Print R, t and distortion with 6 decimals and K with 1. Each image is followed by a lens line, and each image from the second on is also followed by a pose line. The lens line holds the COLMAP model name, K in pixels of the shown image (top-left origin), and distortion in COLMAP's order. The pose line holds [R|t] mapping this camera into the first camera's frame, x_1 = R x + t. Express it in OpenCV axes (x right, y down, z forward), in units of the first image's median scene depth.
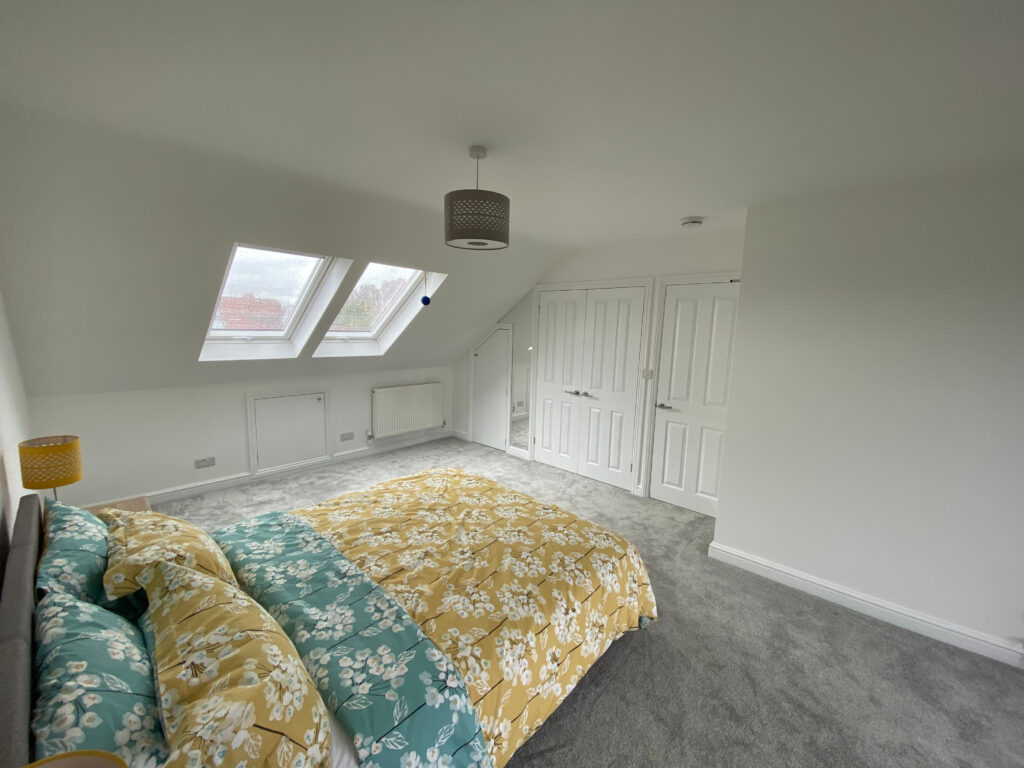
lens RADIAL K [[410.5, 0, 515.2], [0, 410.5, 384.4], [0, 0, 1]] dist [0.046631, -0.038806]
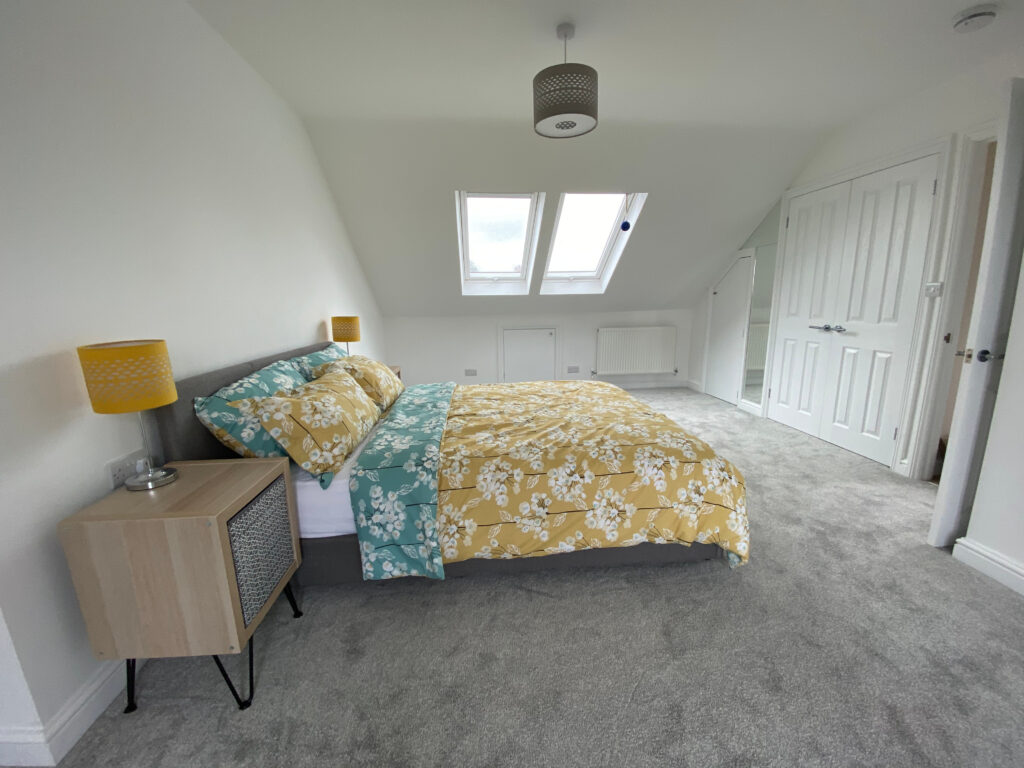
lens RADIAL K [[410.5, 0, 515.2], [0, 410.5, 384.4], [0, 0, 1]] dist [0.046631, -0.038806]
pose [[0.736985, 0.094935, -0.669209, 0.332648], [-0.061345, 0.995396, 0.073650, 0.135001], [0.673120, -0.013226, 0.739415, 0.091220]]
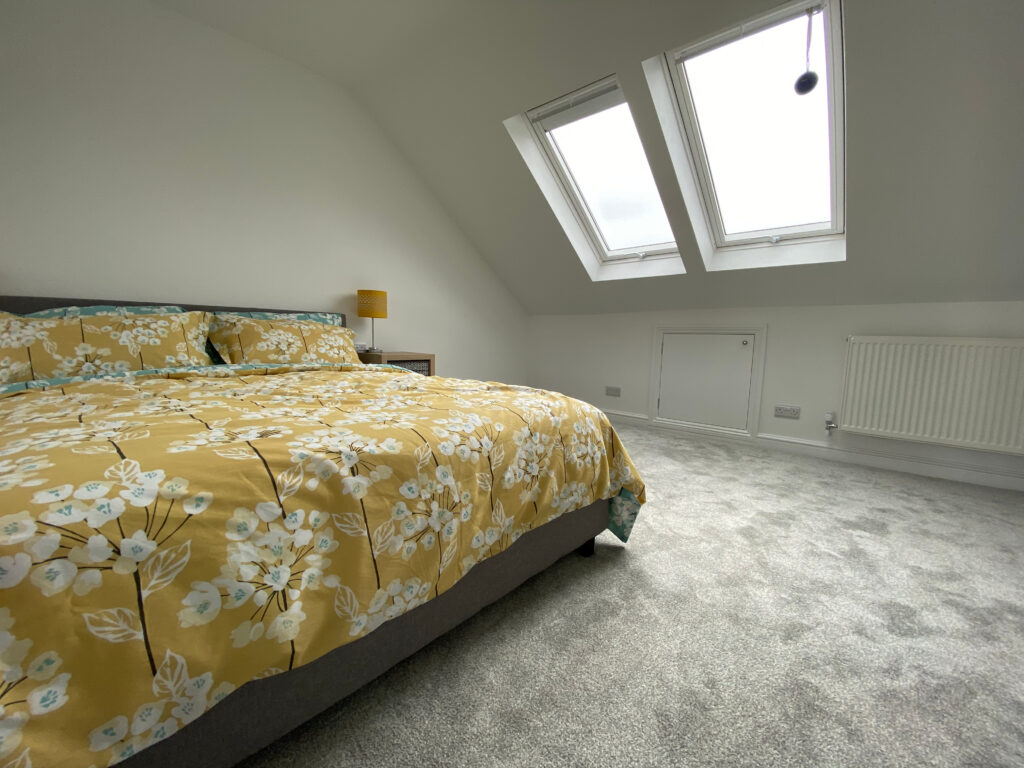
lens RADIAL K [[415.4, 0, 510.3], [0, 415.4, 386.0], [0, 0, 1]] dist [0.009402, -0.015991]
pose [[-0.010008, 0.090348, -0.995860, 0.288894], [-0.161235, 0.982732, 0.090777, 0.142022], [0.986865, 0.161476, 0.004732, 0.851180]]
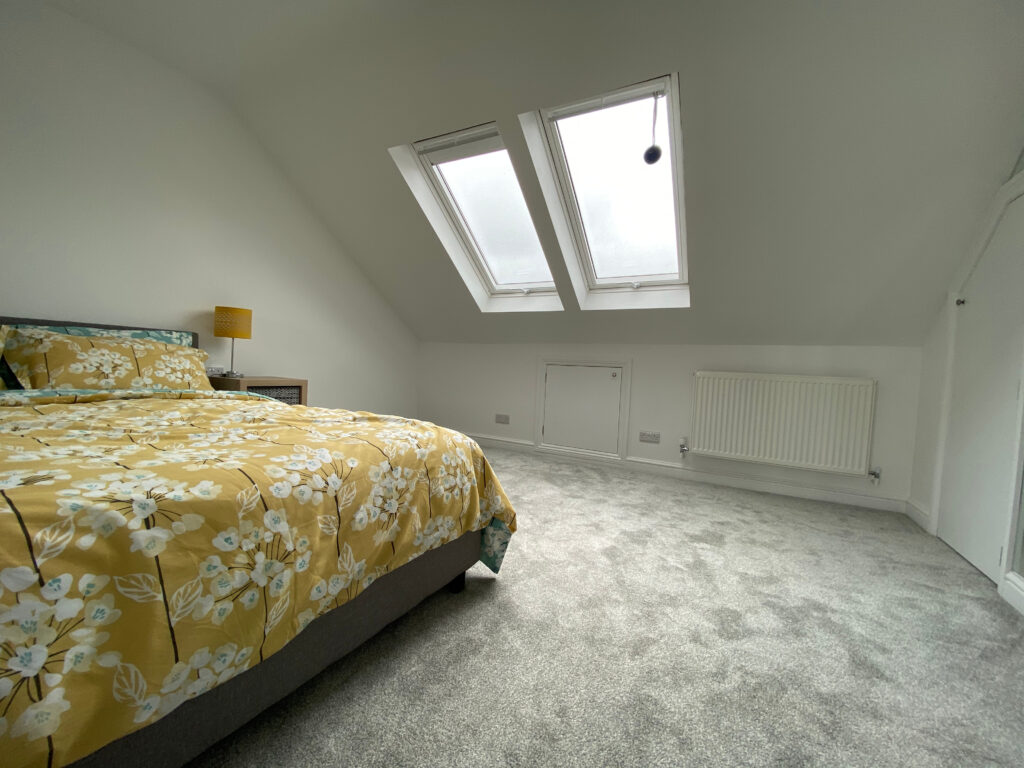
lens RADIAL K [[413.8, 0, 511.7], [0, 413.8, 386.6], [0, 0, 1]] dist [0.015880, -0.022822]
pose [[0.230799, 0.029844, -0.972544, 0.288611], [-0.178024, 0.983952, -0.012054, 0.133164], [0.956577, 0.175918, 0.232408, 0.879337]]
